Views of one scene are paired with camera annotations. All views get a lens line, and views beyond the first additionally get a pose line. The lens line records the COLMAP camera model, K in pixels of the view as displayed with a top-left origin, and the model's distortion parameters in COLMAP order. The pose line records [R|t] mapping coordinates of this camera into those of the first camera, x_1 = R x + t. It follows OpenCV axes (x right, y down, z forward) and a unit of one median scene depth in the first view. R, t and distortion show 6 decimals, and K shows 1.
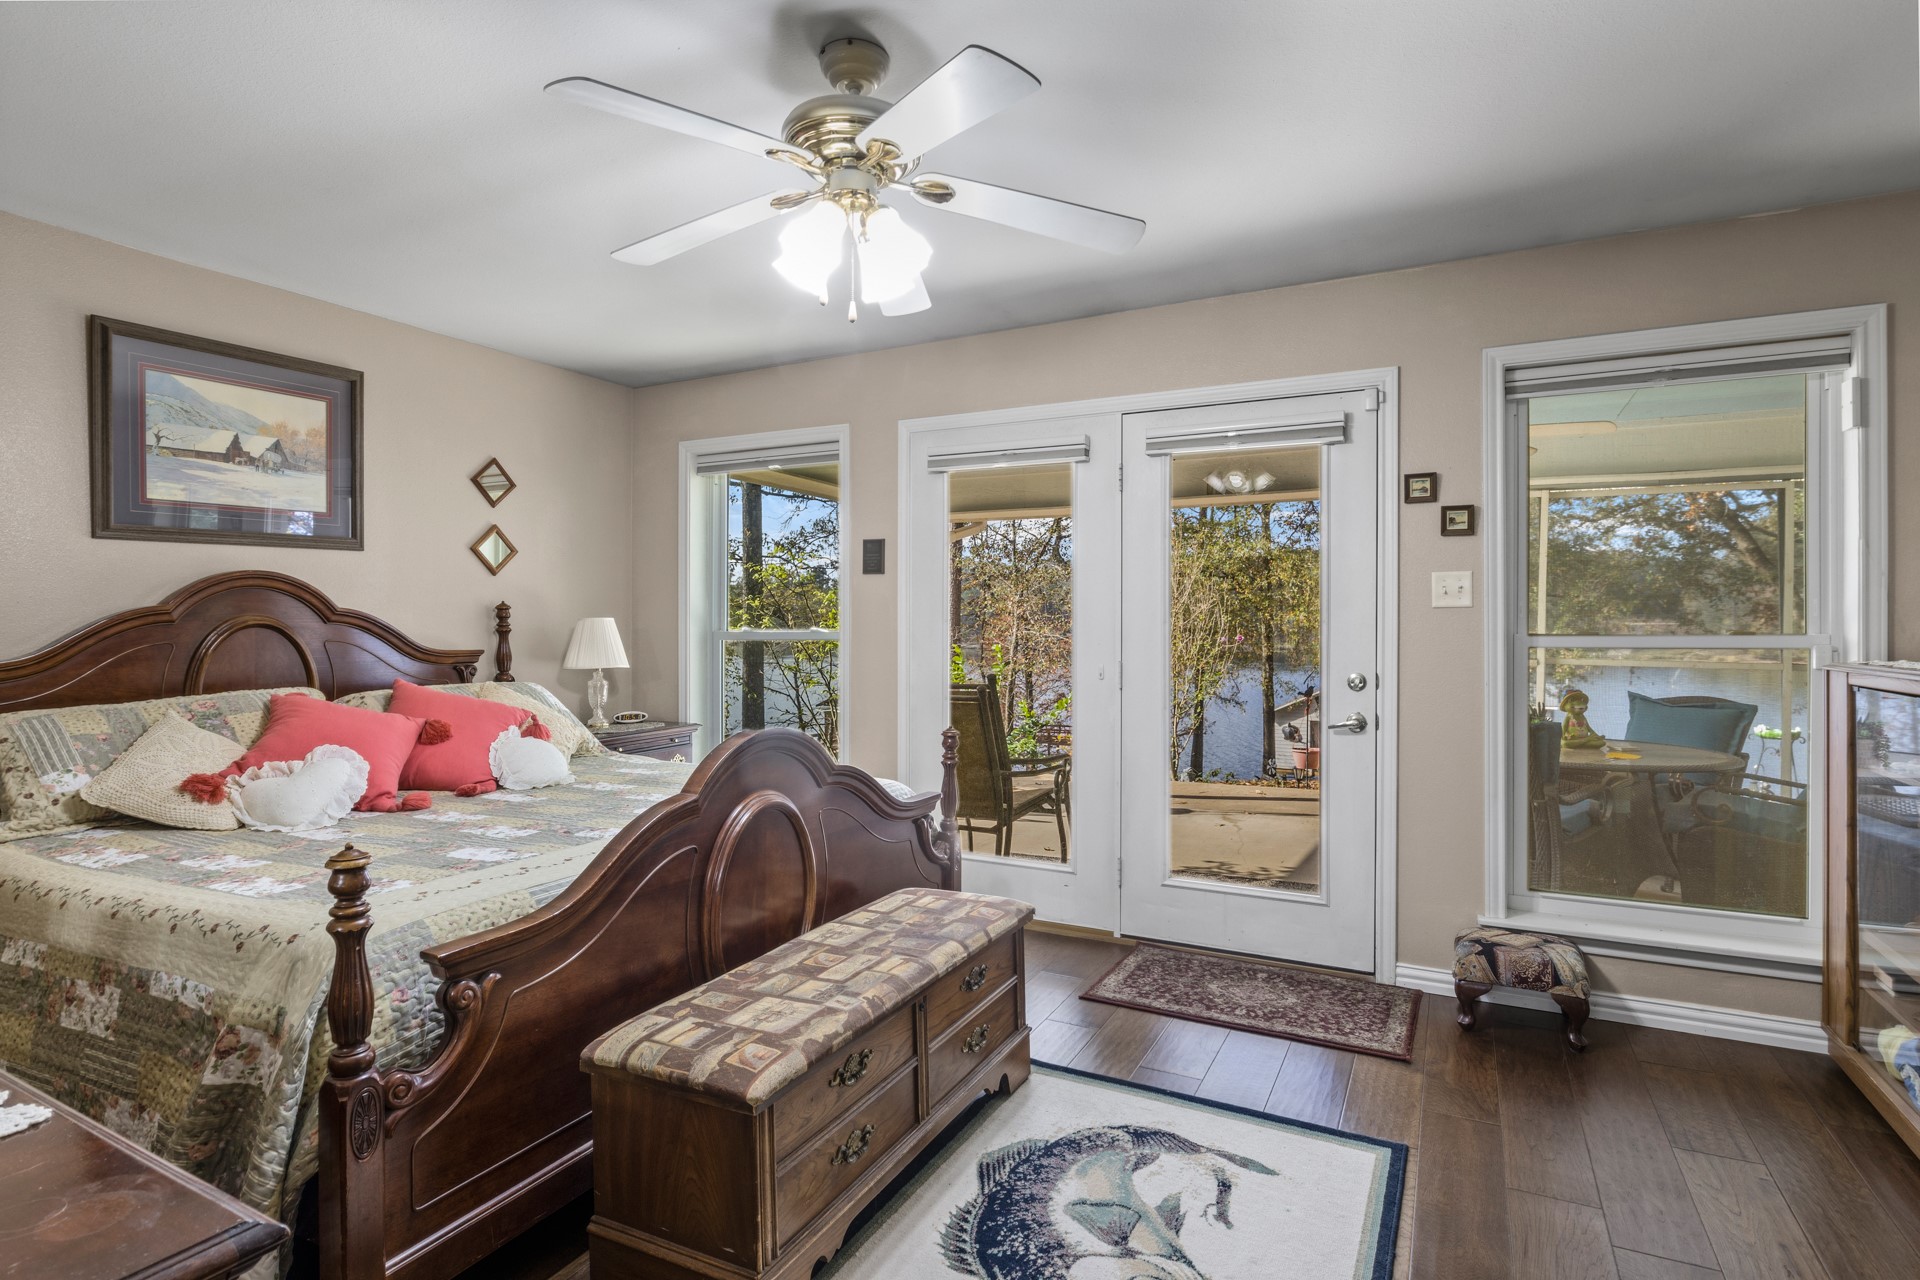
lens RADIAL K [[954.7, 0, 965.6], [0, 954.7, 630.4], [0, 0, 1]] dist [-0.000309, -0.000107]
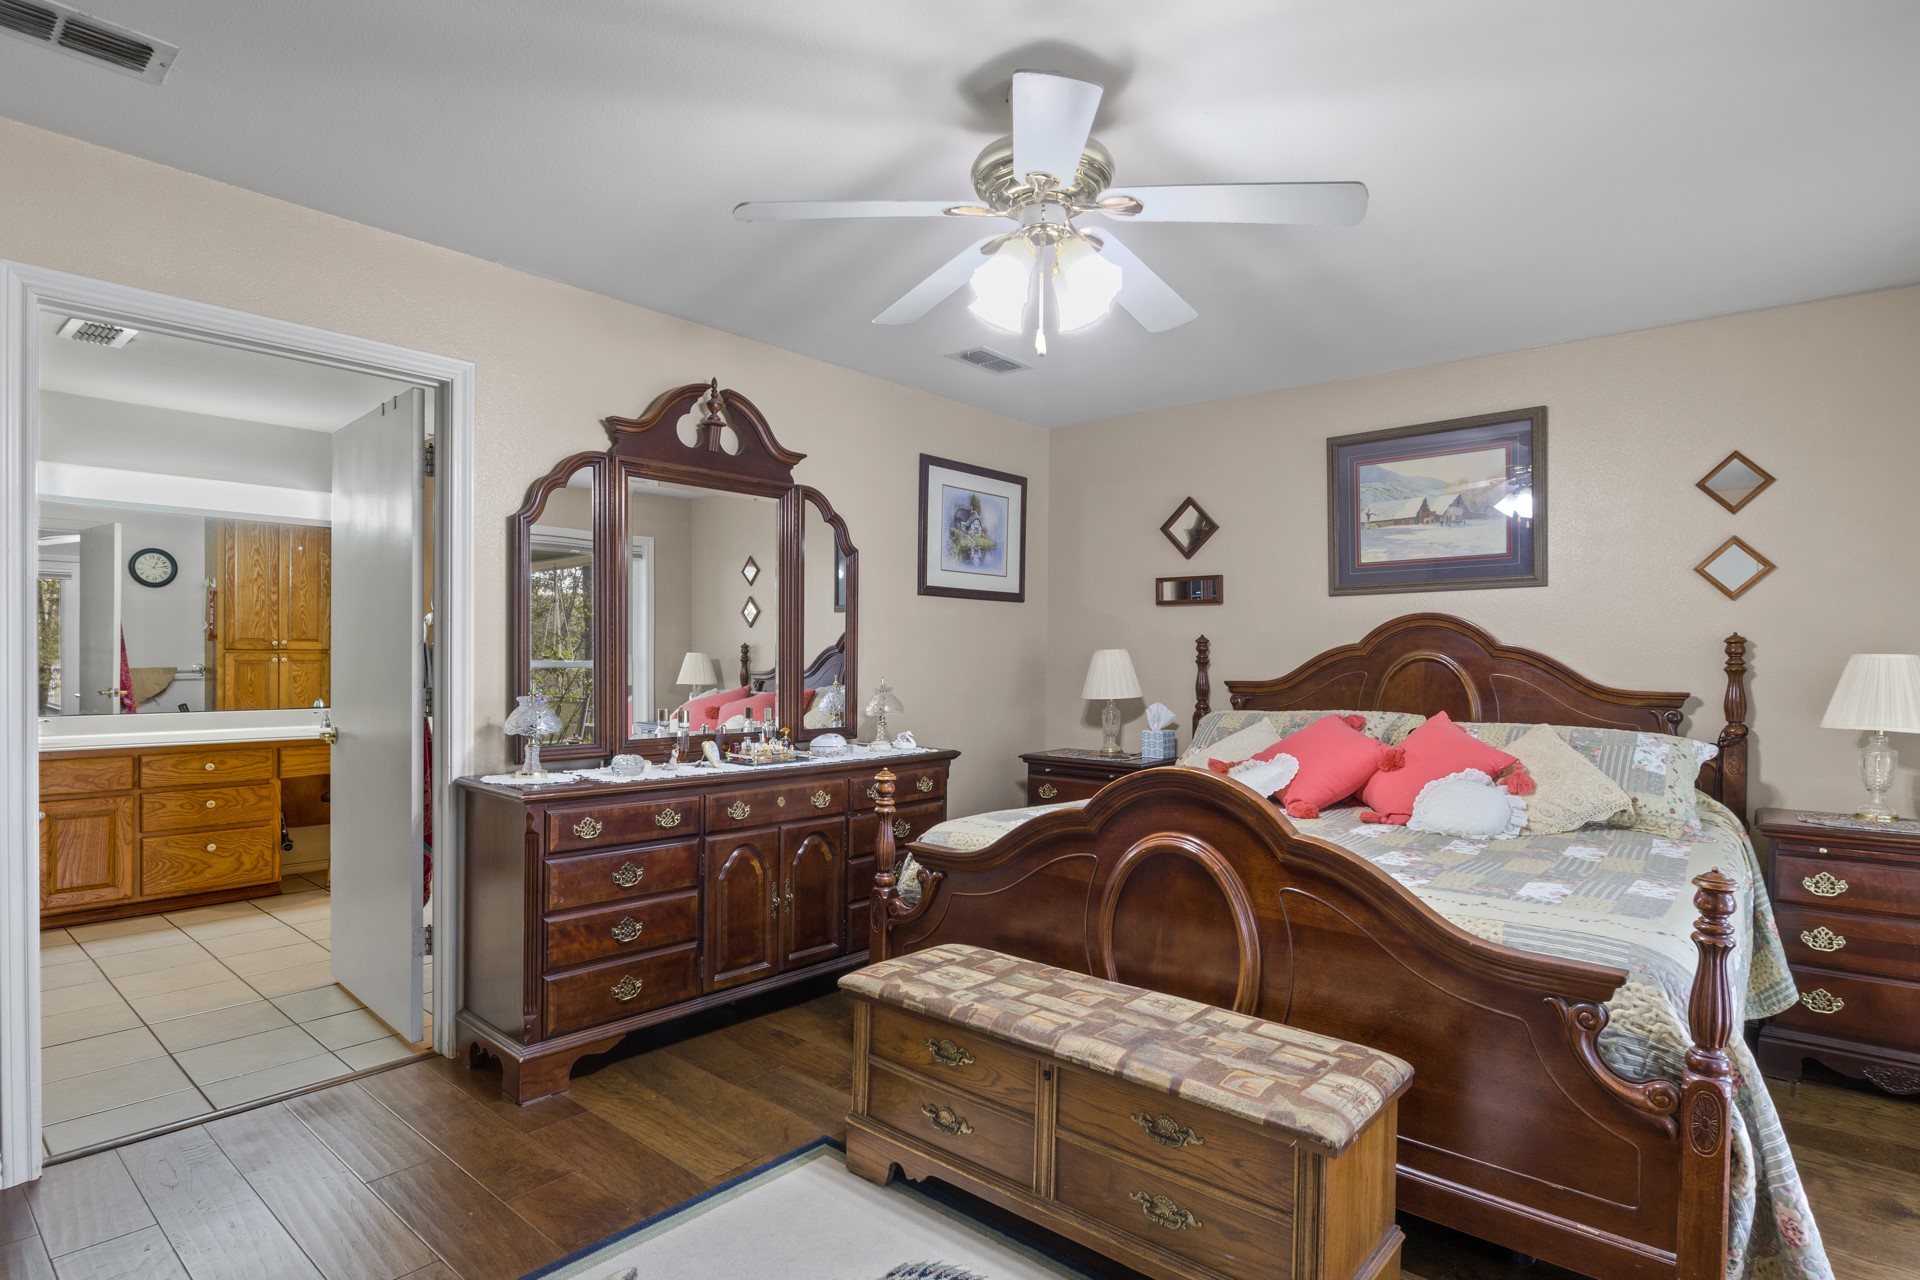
lens RADIAL K [[986.7, 0, 952.9], [0, 986.7, 675.8], [0, 0, 1]] dist [-0.008610, 0.000192]
pose [[-0.233474, 0.019952, -0.972158, 0.737611], [-0.016825, 0.999557, 0.024555, -0.007319], [0.972217, 0.022090, -0.233035, 0.938855]]
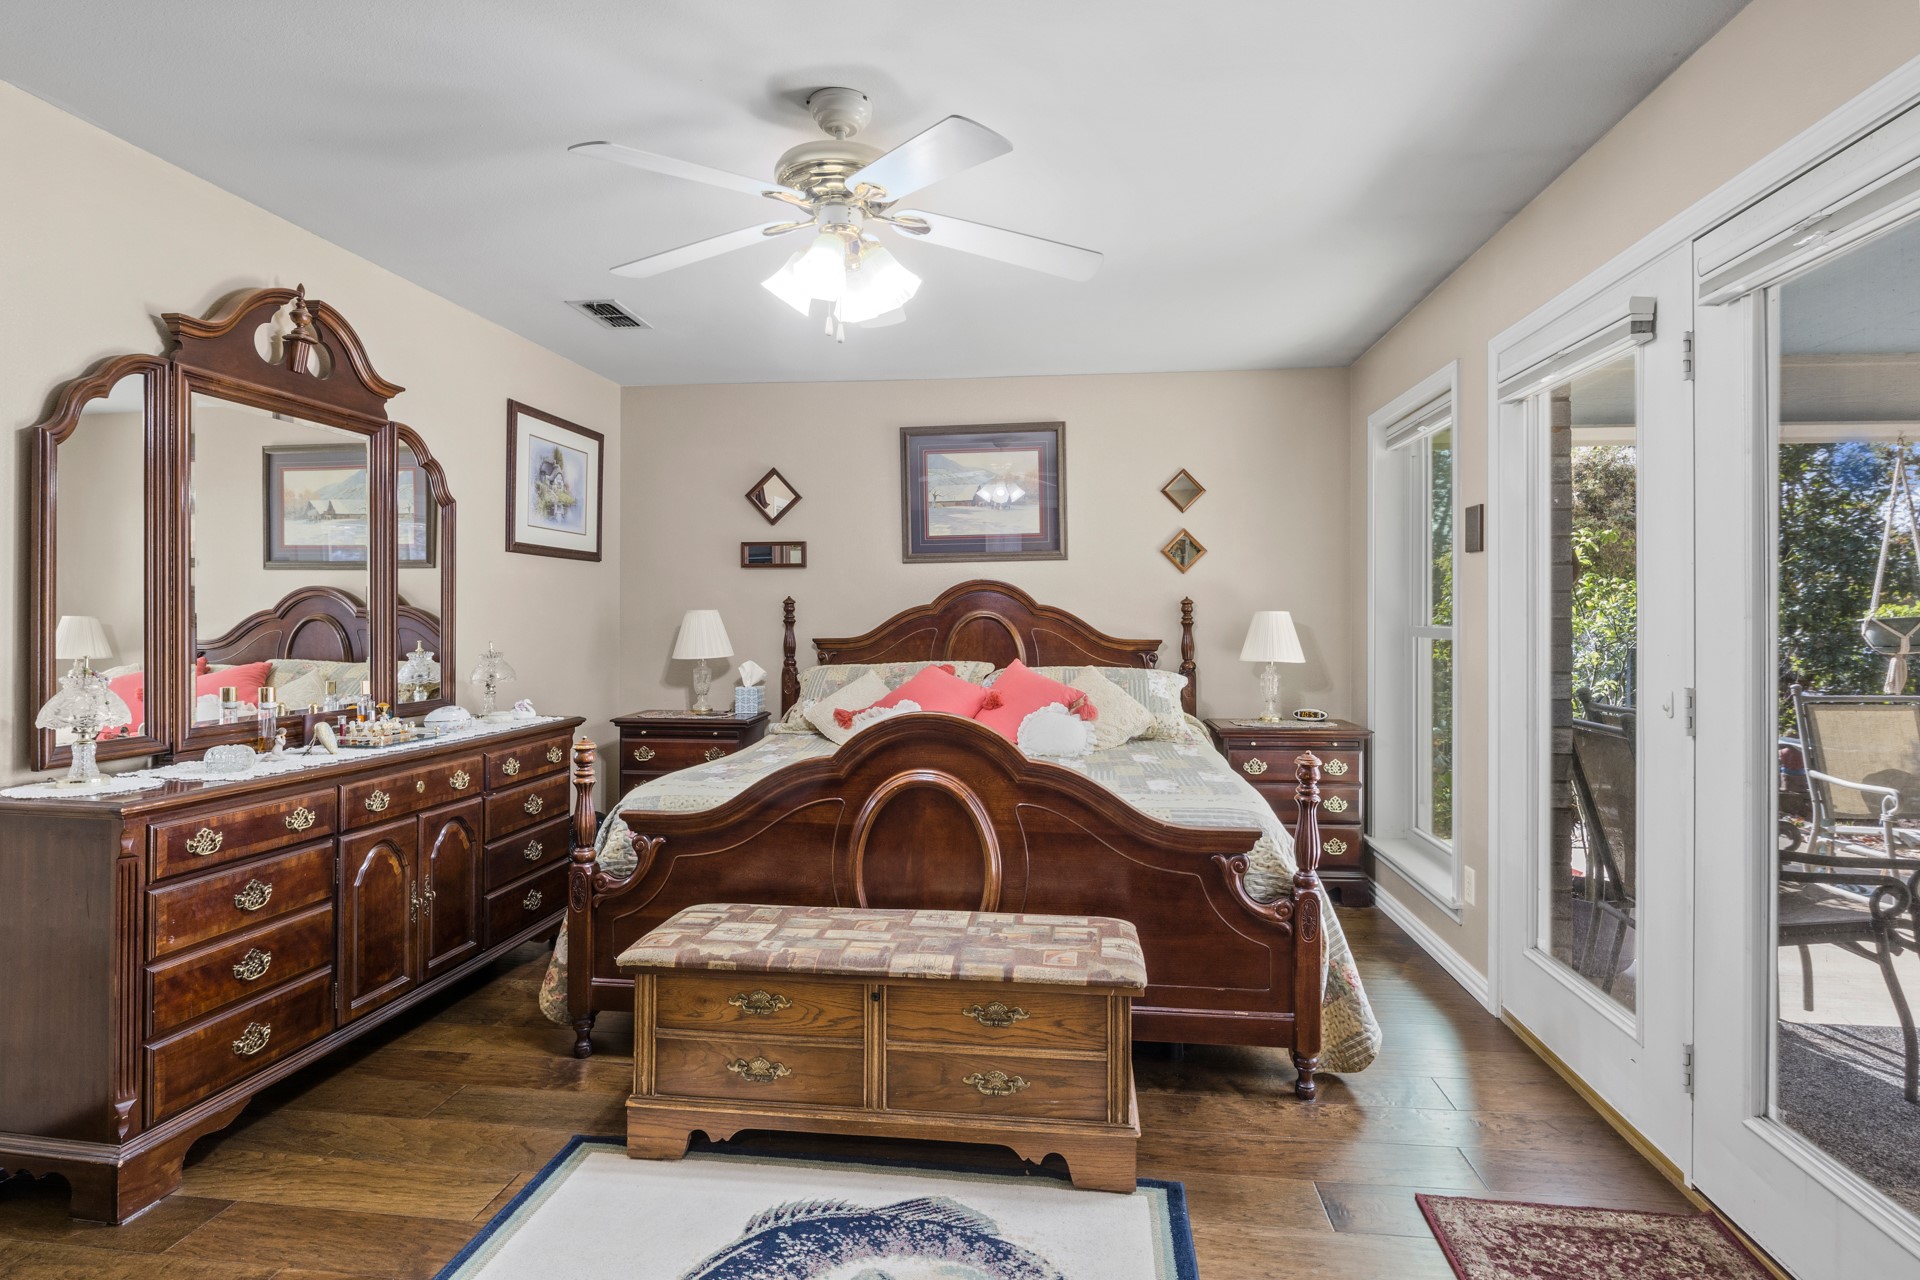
lens RADIAL K [[965.7, 0, 964.0], [0, 965.7, 616.3], [0, 0, 1]] dist [-0.005794, -0.001234]
pose [[0.352012, 0.000125, -0.935995, 0.782405], [-0.009377, 0.999950, -0.003393, -0.002756], [0.935948, 0.009971, 0.351996, 0.606374]]
